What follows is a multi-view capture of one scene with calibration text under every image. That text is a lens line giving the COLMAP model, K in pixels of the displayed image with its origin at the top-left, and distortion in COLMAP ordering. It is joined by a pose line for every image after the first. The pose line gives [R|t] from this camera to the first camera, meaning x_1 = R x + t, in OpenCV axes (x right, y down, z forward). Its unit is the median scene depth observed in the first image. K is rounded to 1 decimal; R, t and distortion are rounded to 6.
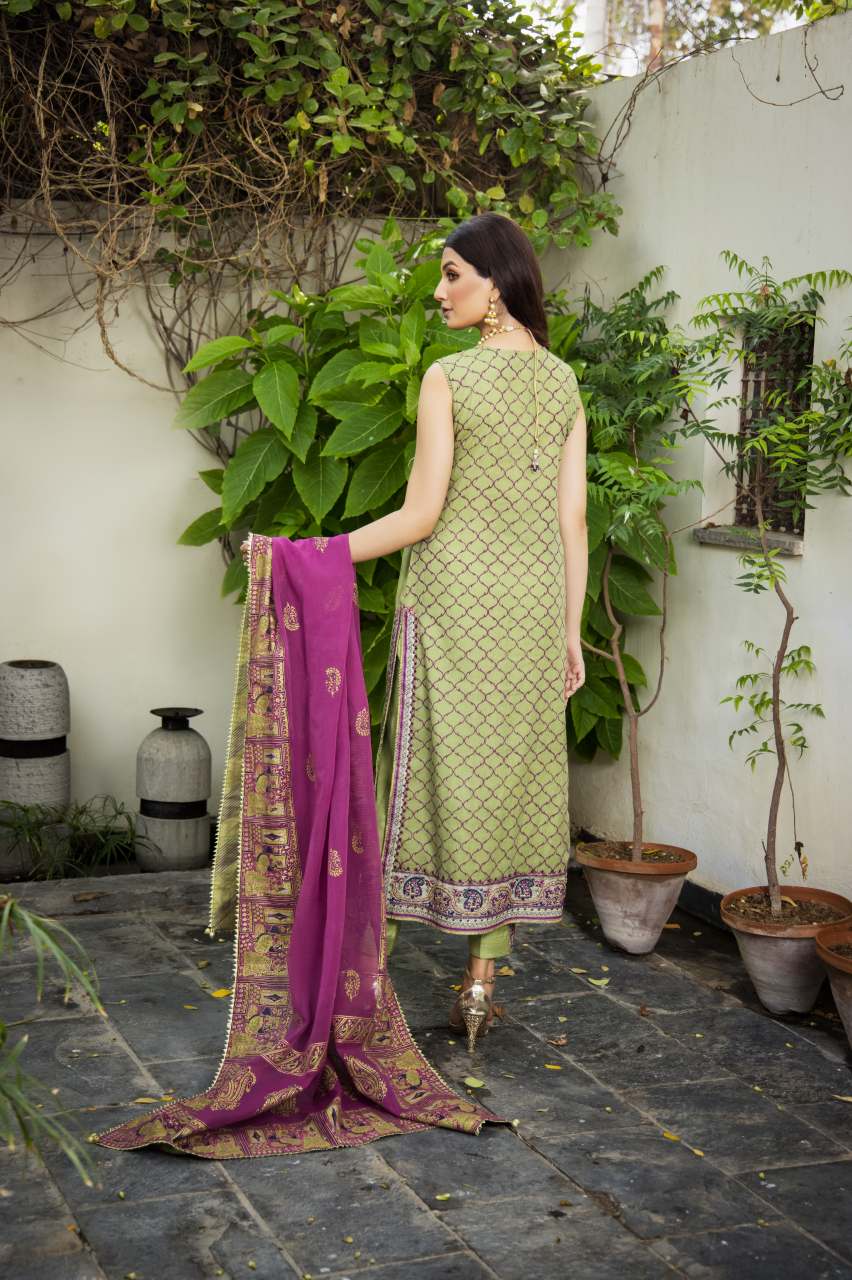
lens RADIAL K [[2015.1, 0, 426.0], [0, 2015.1, 640.0], [0, 0, 1]] dist [0.176809, 0.361218]
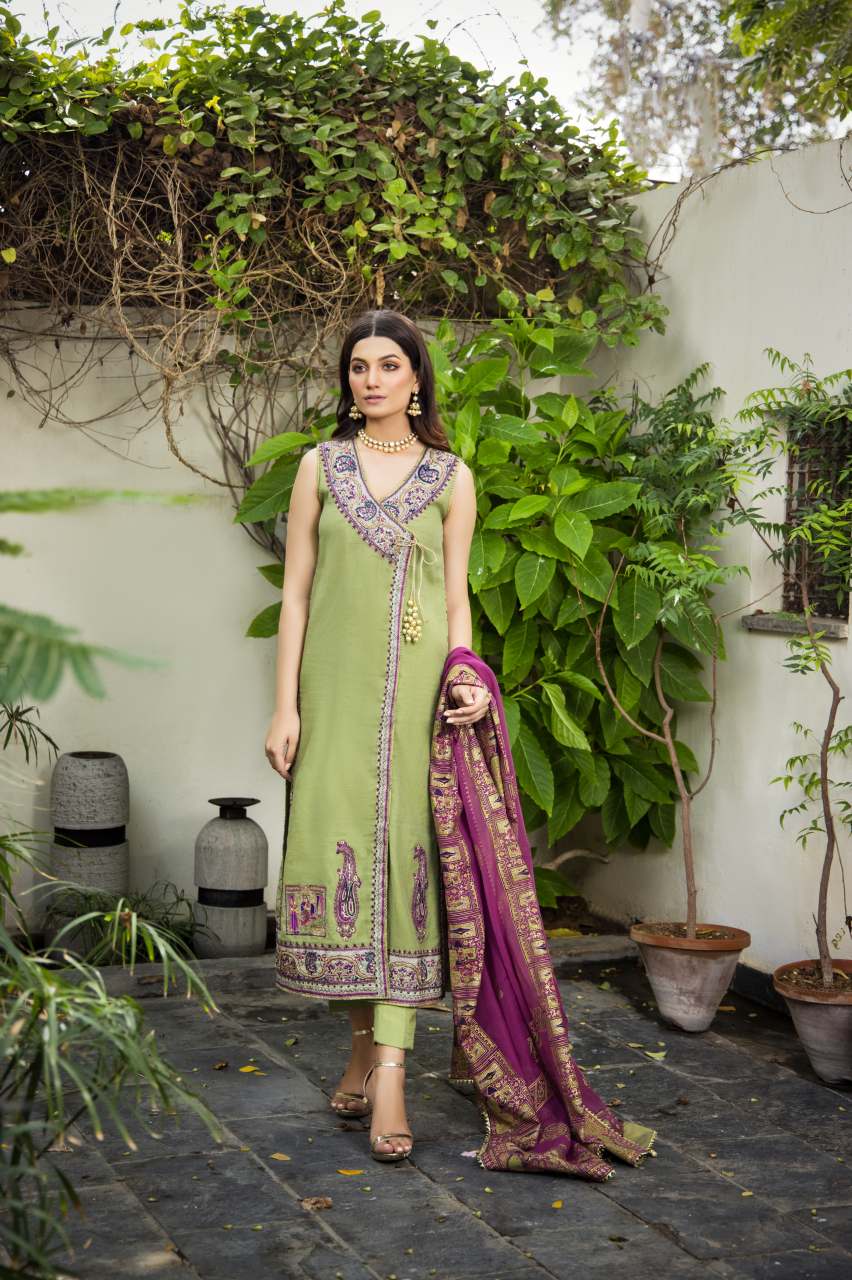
lens RADIAL K [[2332.2, 0, 427.7], [0, 2332.2, 647.9], [0, 0, 1]] dist [0.260505, 0.396612]
pose [[0.999960, -0.005158, -0.007364, -0.018556], [0.004669, 0.997881, -0.064896, 0.037765], [0.007683, 0.064859, 0.997865, -0.186260]]
